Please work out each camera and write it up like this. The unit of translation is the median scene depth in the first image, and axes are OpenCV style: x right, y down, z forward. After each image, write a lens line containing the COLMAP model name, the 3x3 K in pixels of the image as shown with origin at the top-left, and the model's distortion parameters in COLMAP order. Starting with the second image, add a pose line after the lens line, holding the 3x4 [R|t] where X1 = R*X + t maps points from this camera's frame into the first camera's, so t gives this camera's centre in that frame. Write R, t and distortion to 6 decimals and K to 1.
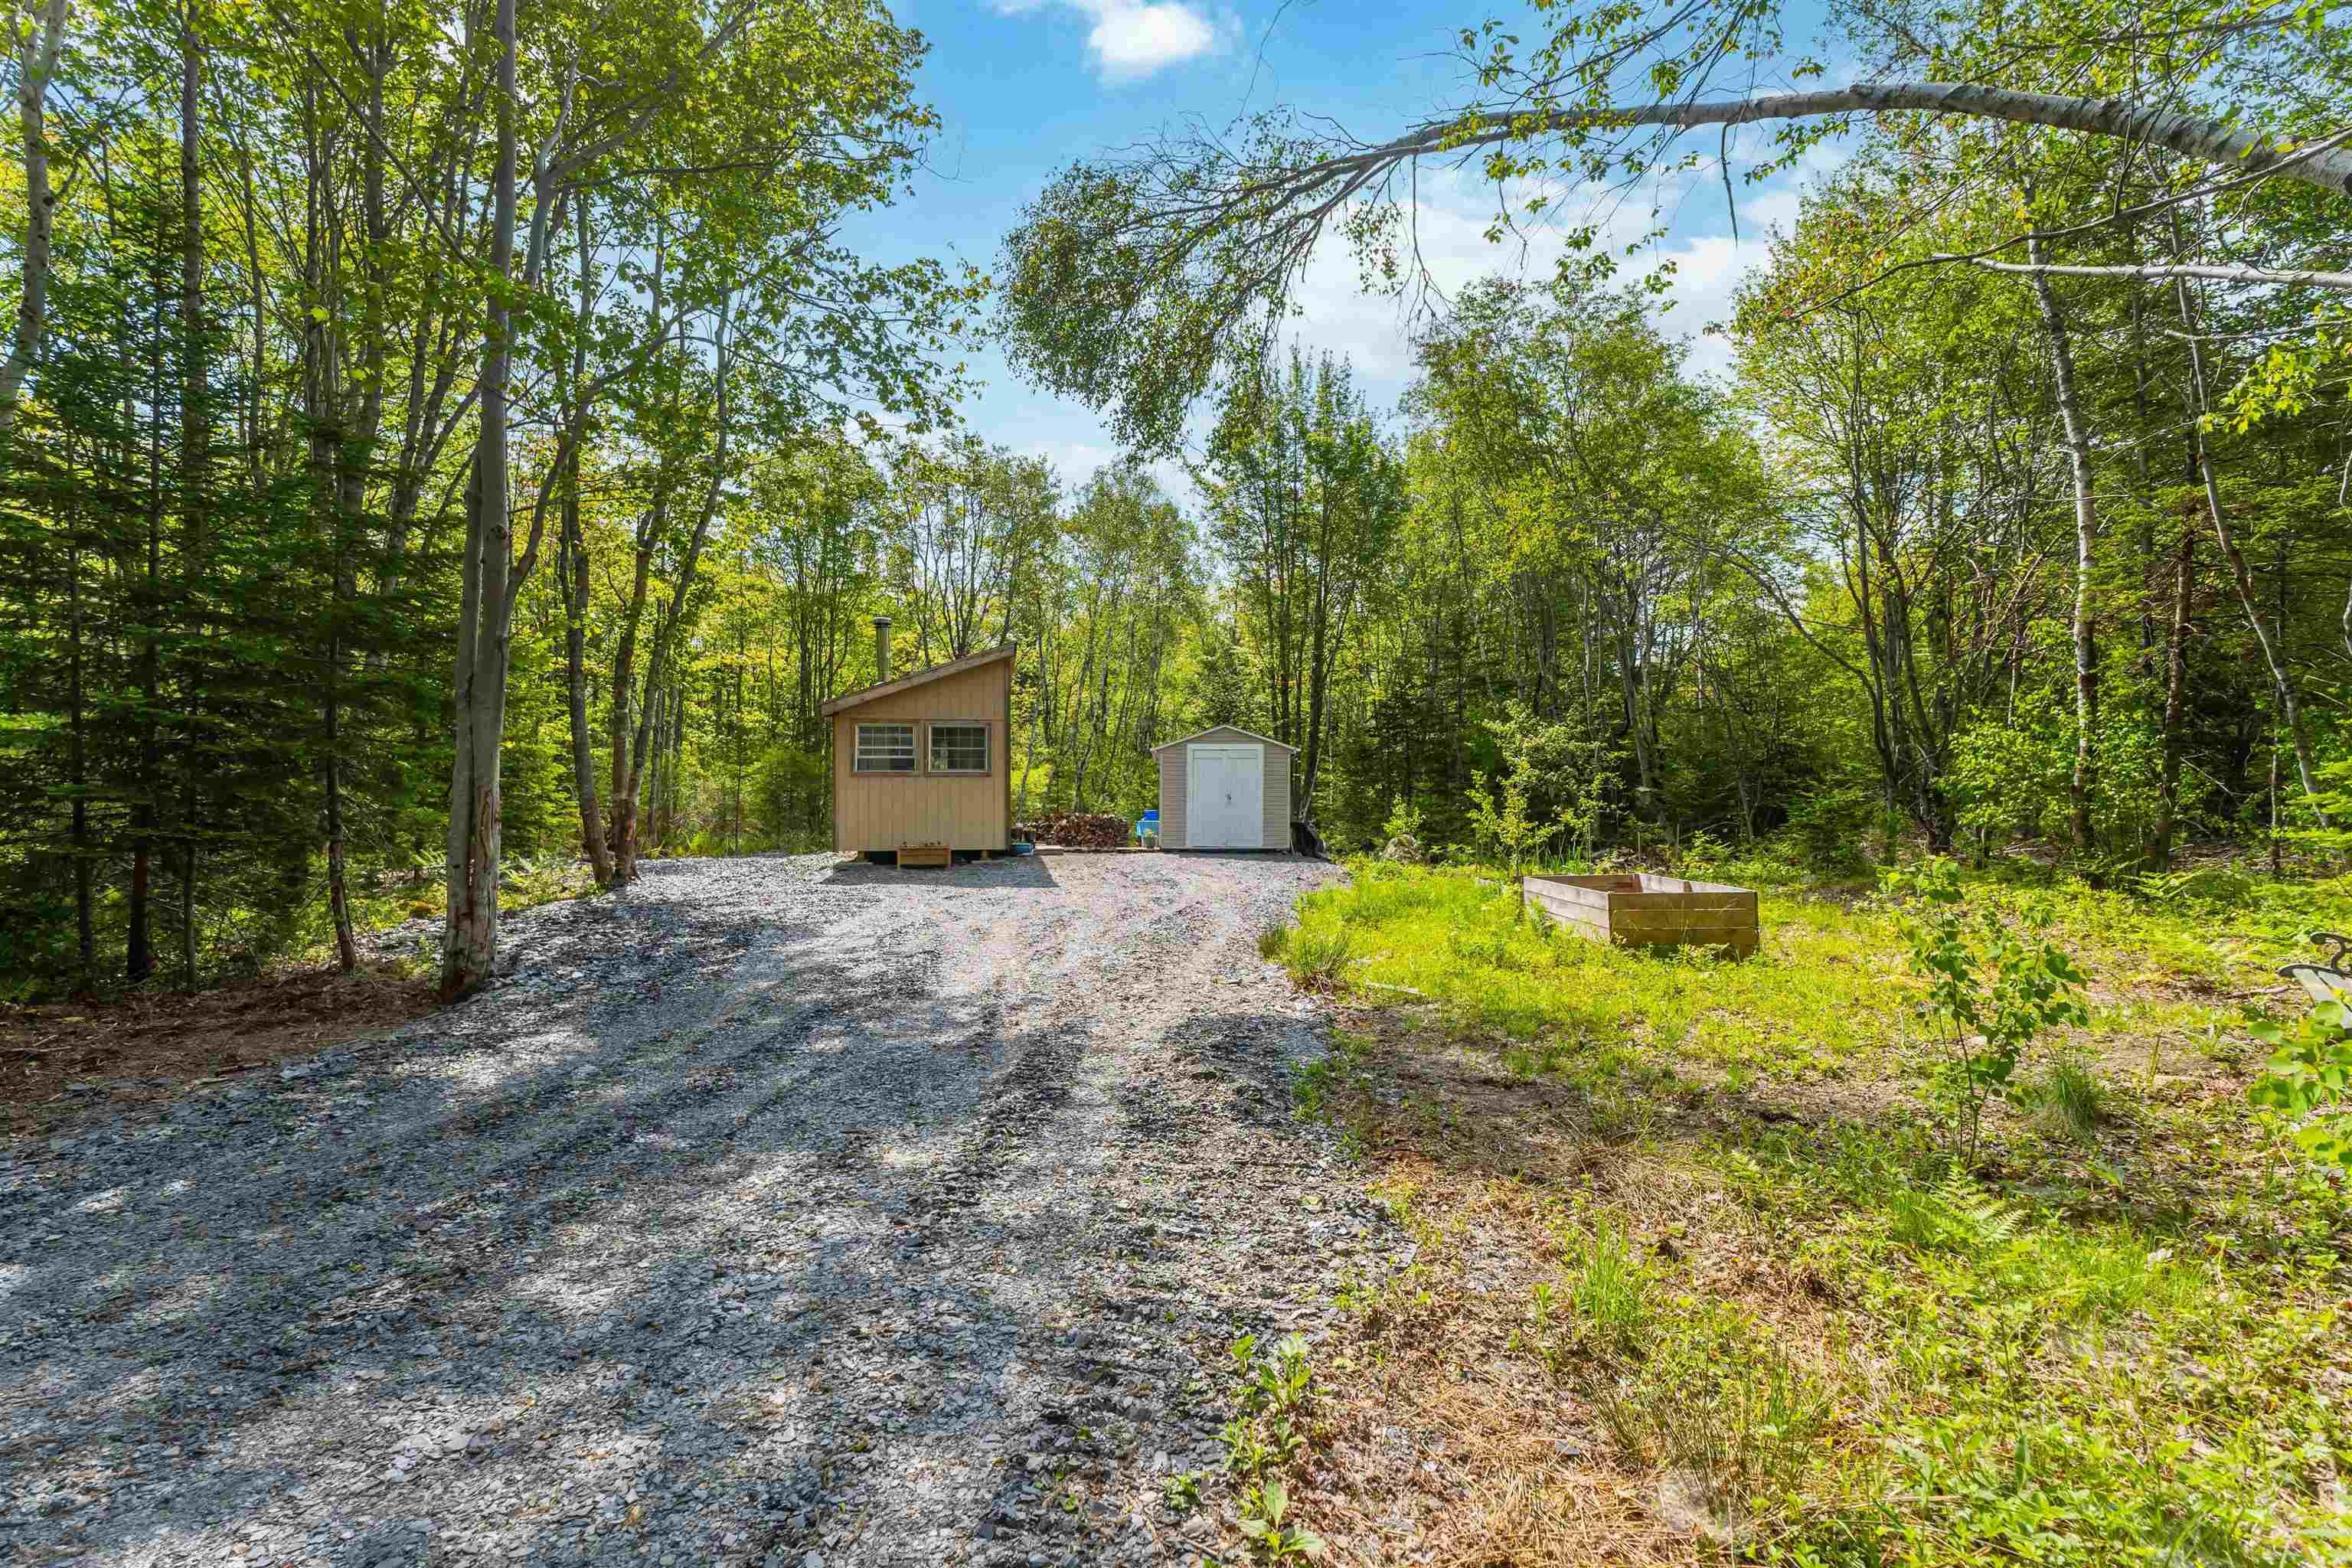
lens RADIAL K [[1031.9, 0, 1231.7], [0, 1031.9, 808.8], [0, 0, 1]] dist [0.007496, 0.001707]
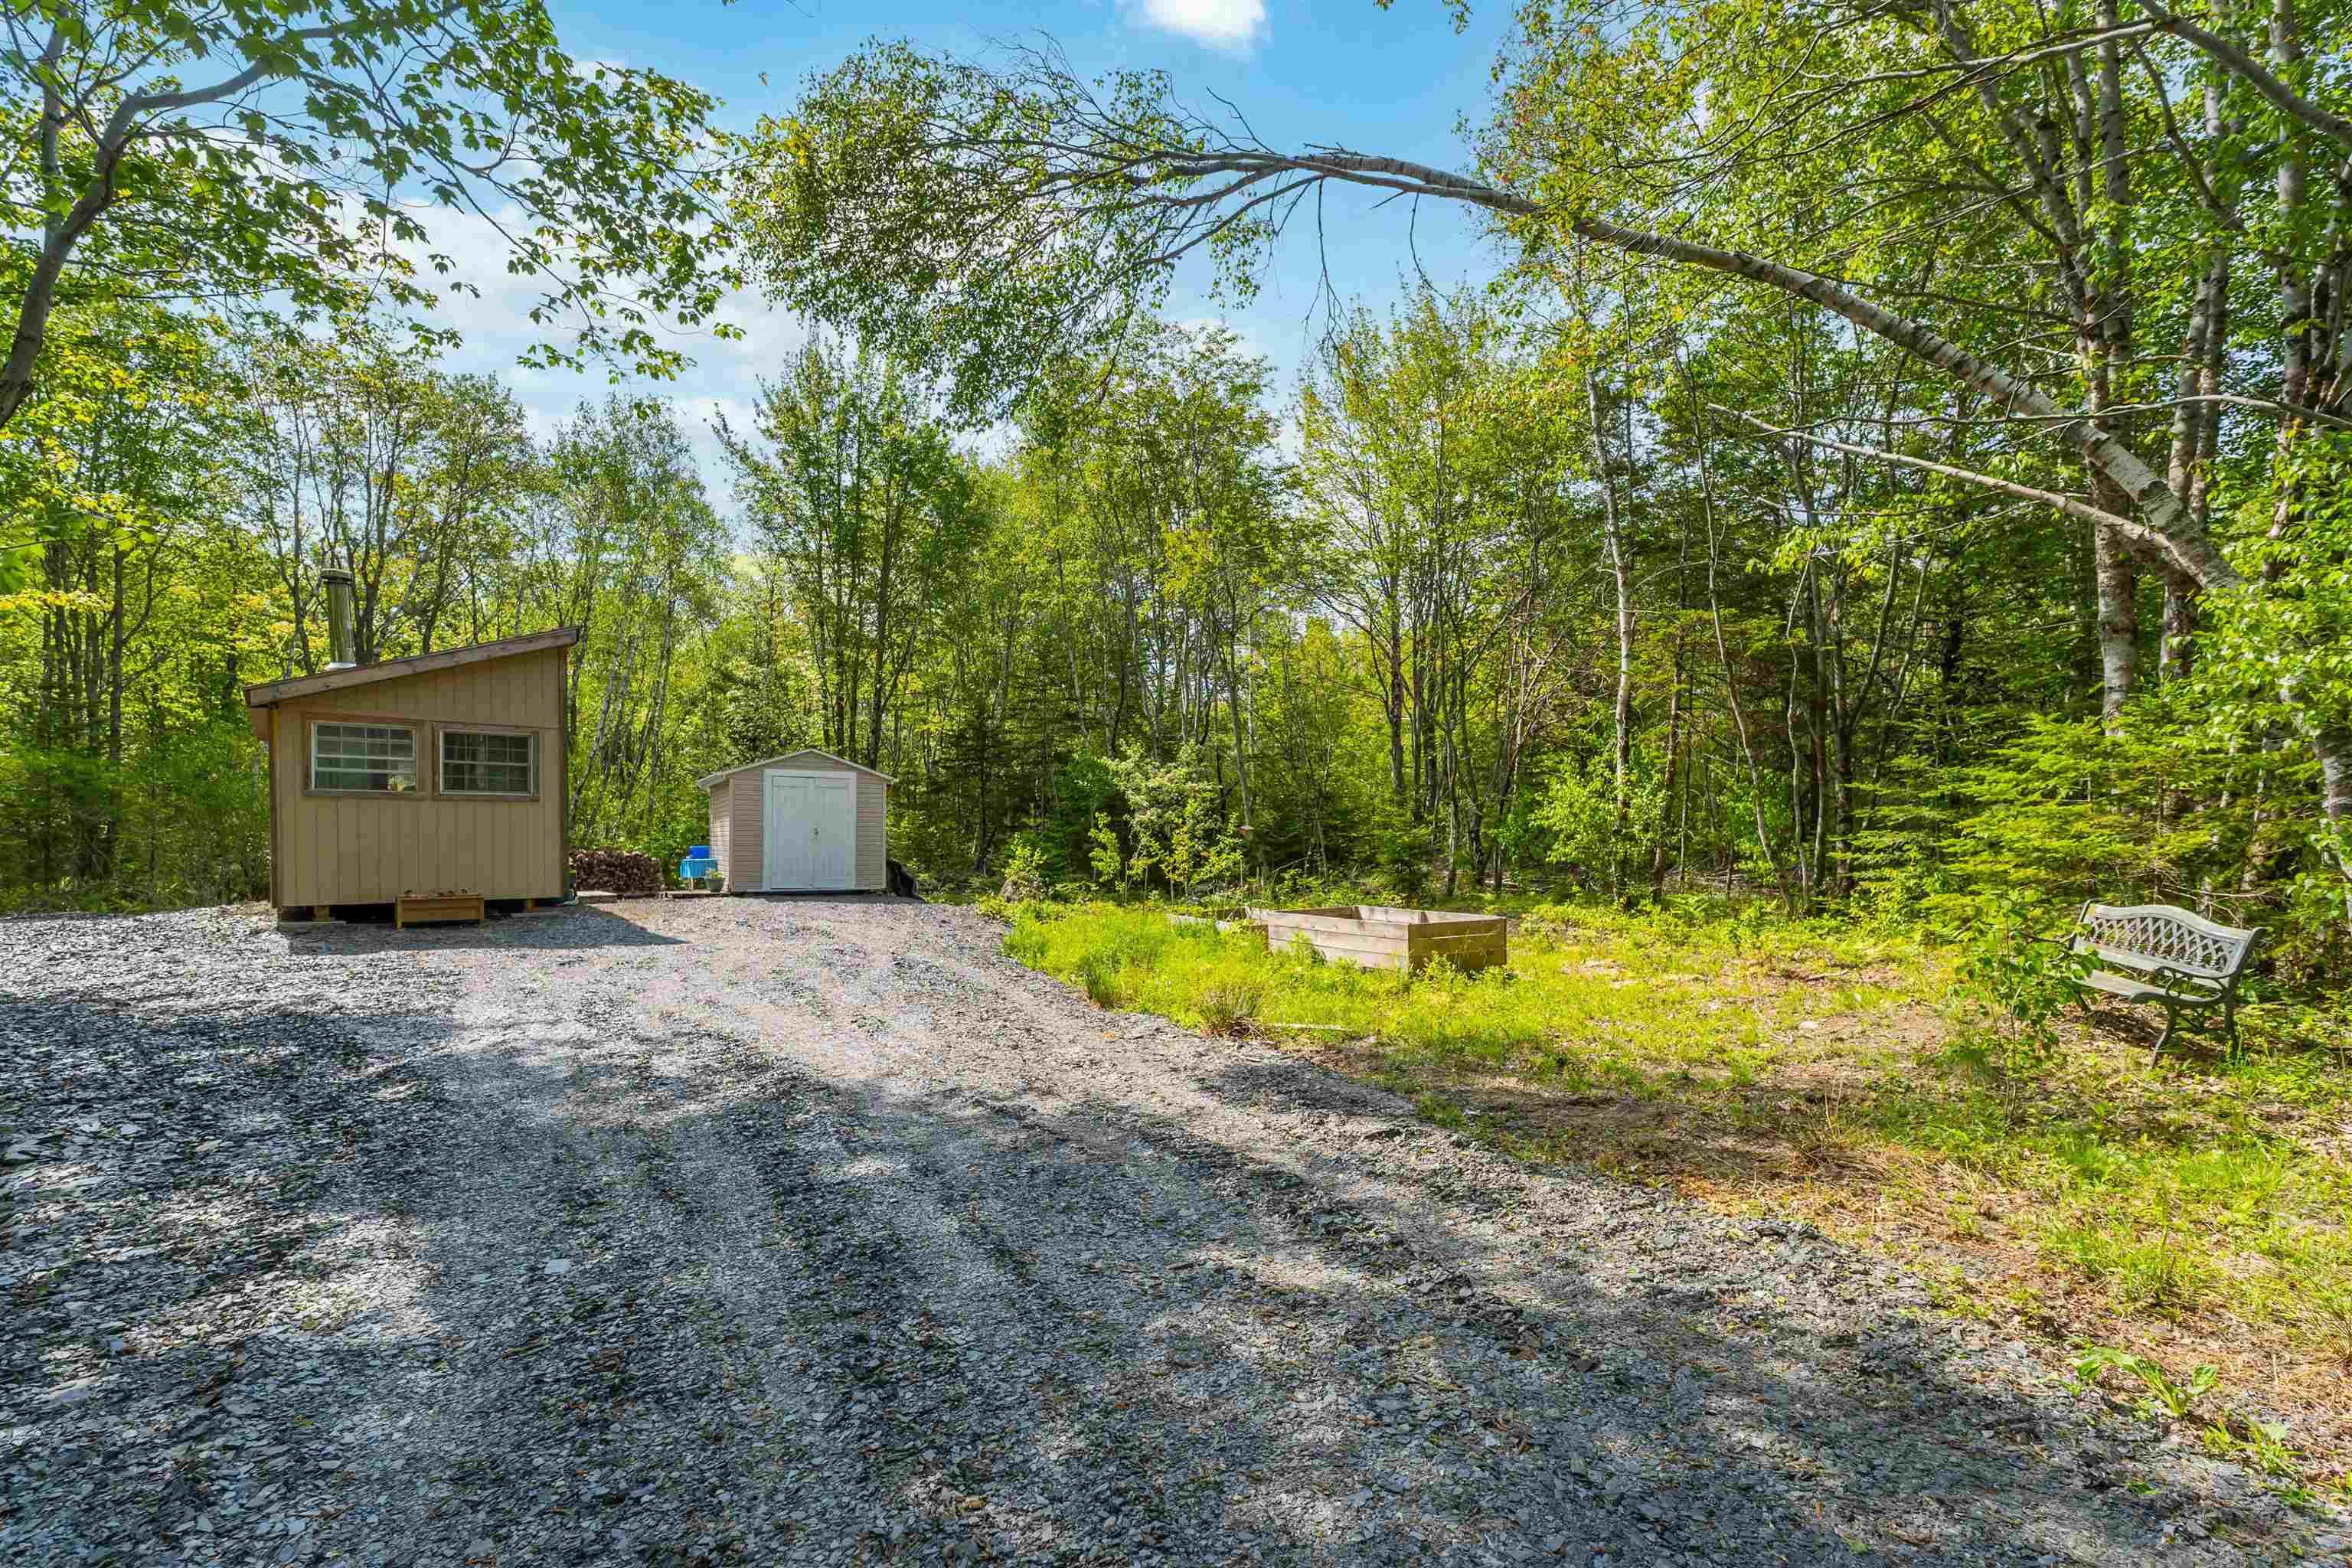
lens RADIAL K [[1031.9, 0, 1245.6], [0, 1031.9, 891.2], [0, 0, 1]] dist [0.007496, 0.001707]
pose [[0.862660, -0.020236, 0.505380, -0.140581], [-0.002773, 0.998995, 0.044735, -0.001288], [-0.505777, -0.039992, 0.861737, 0.061155]]
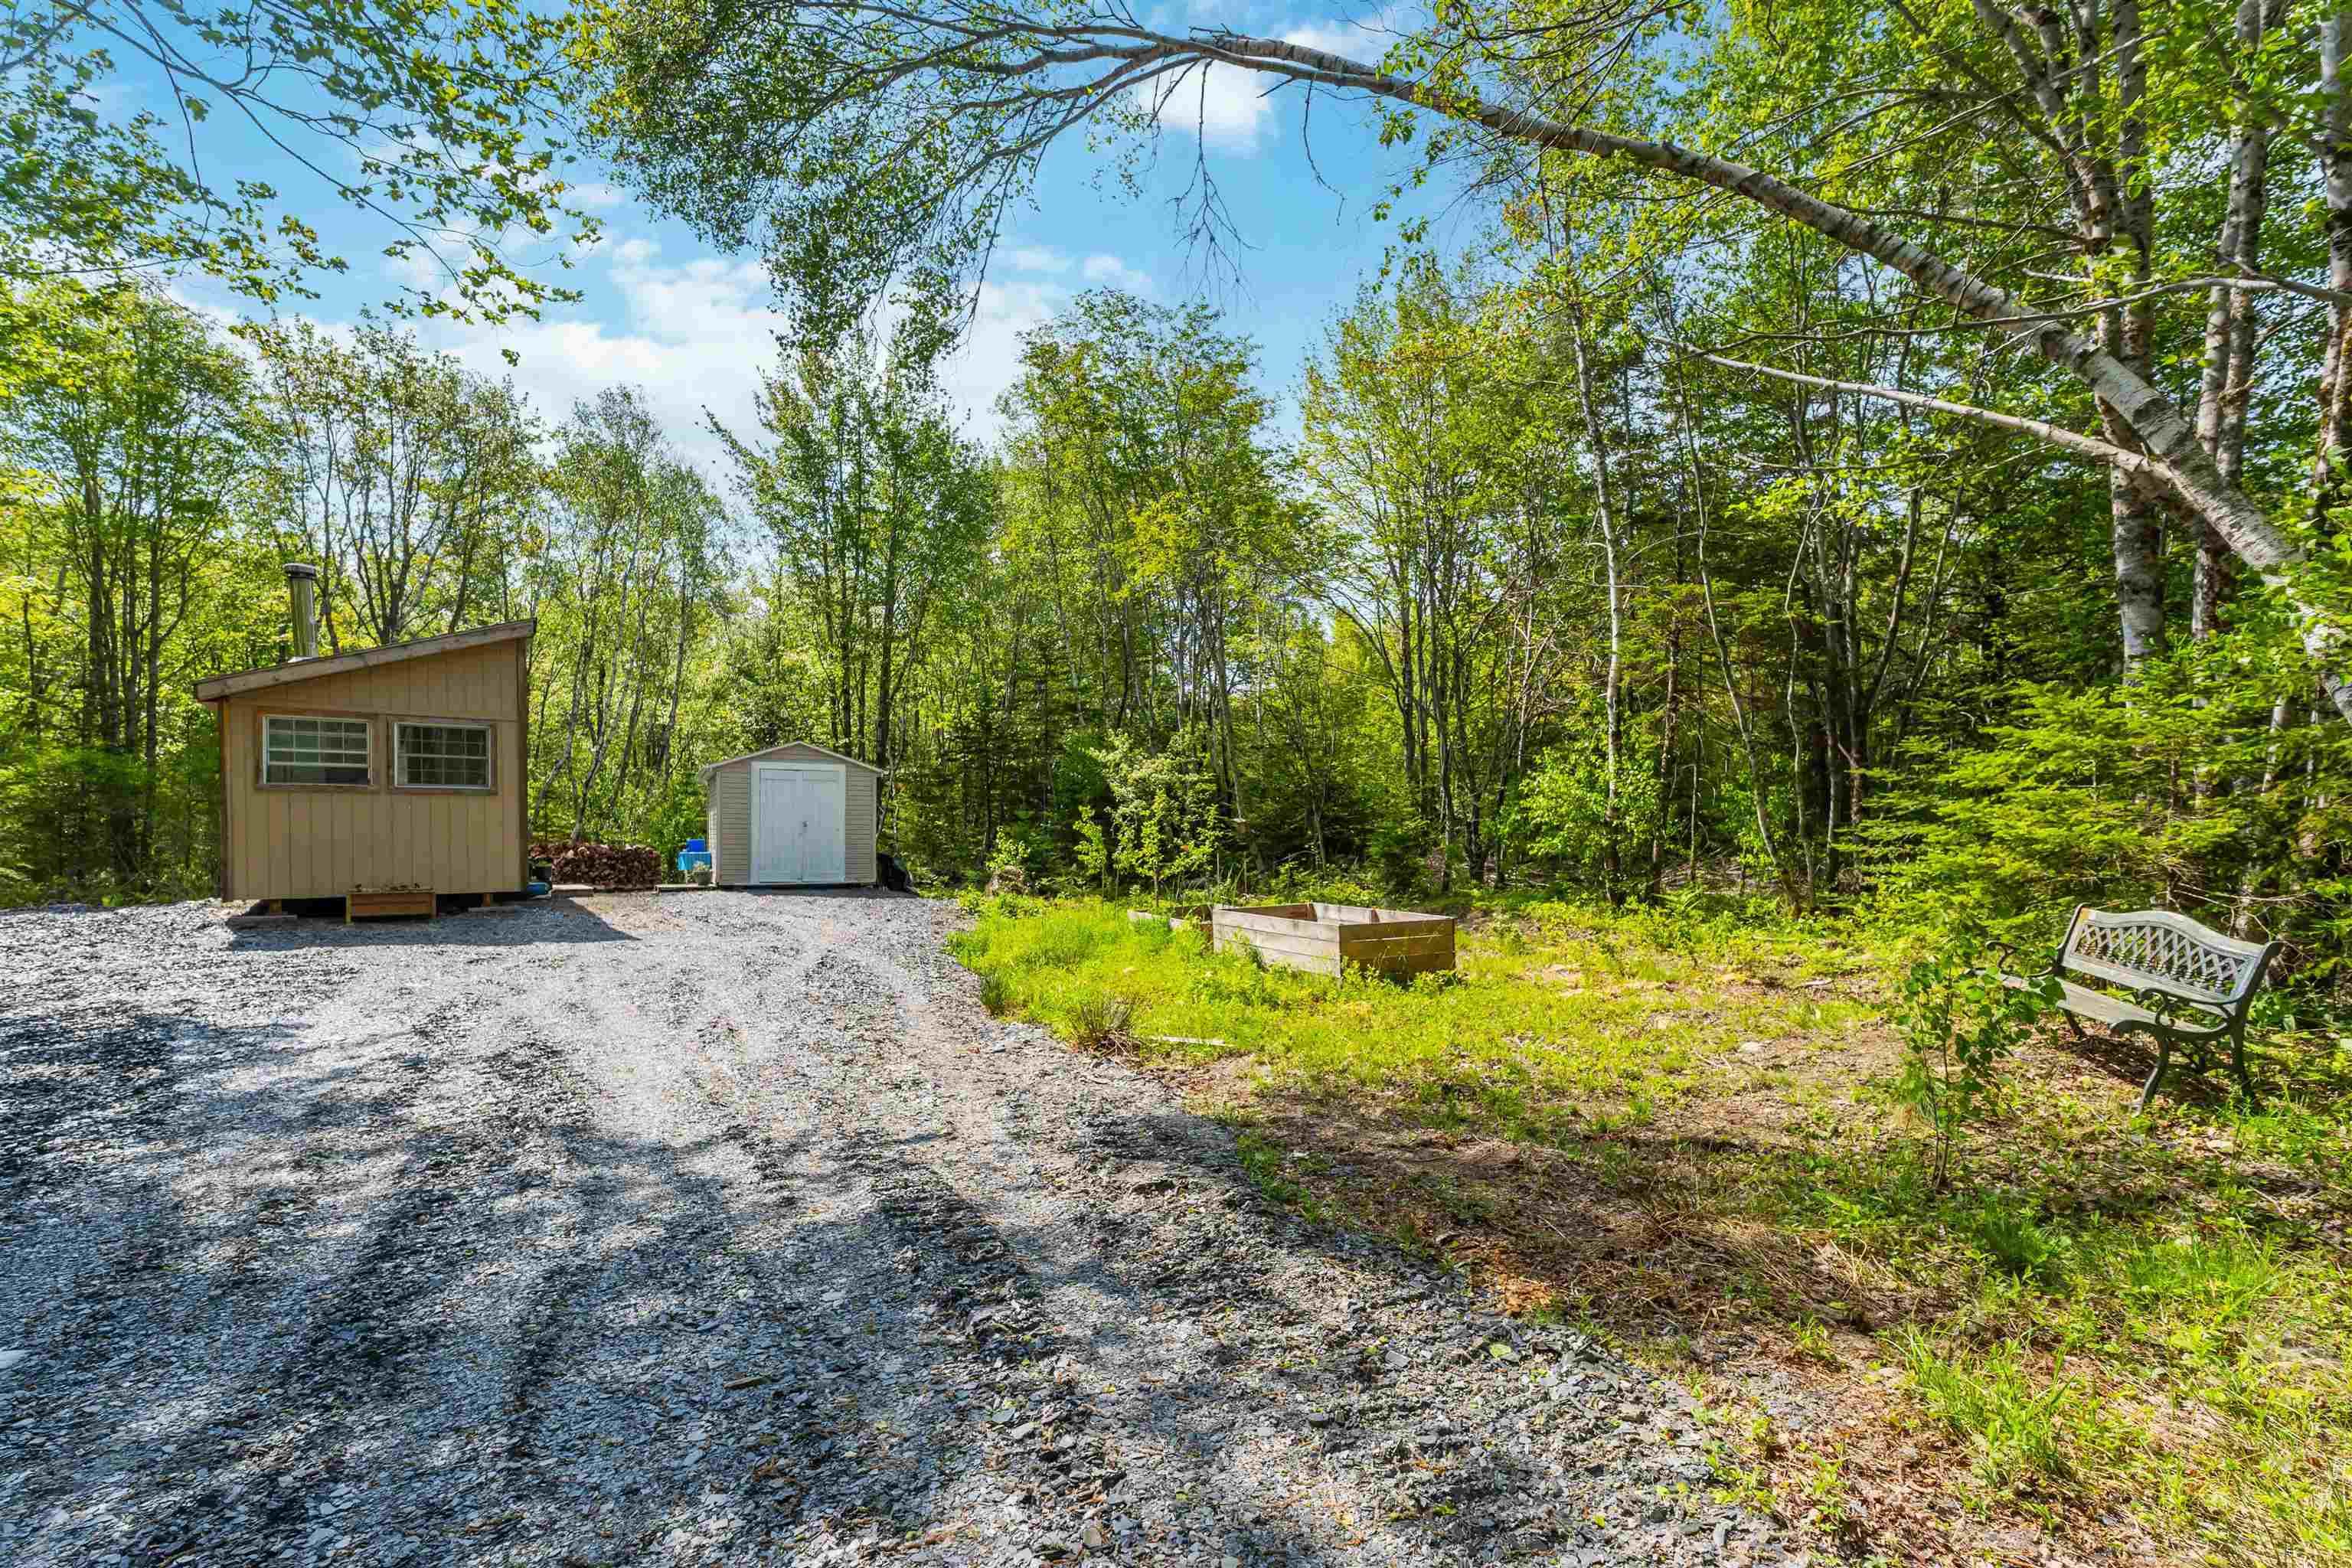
lens RADIAL K [[1031.9, 0, 1235.0], [0, 1031.9, 868.0], [0, 0, 1]] dist [0.007496, 0.001707]
pose [[0.890673, -0.011881, 0.454489, -0.078638], [-0.001682, 0.999566, 0.029427, -0.001578], [-0.454641, -0.026974, 0.890266, 0.065659]]
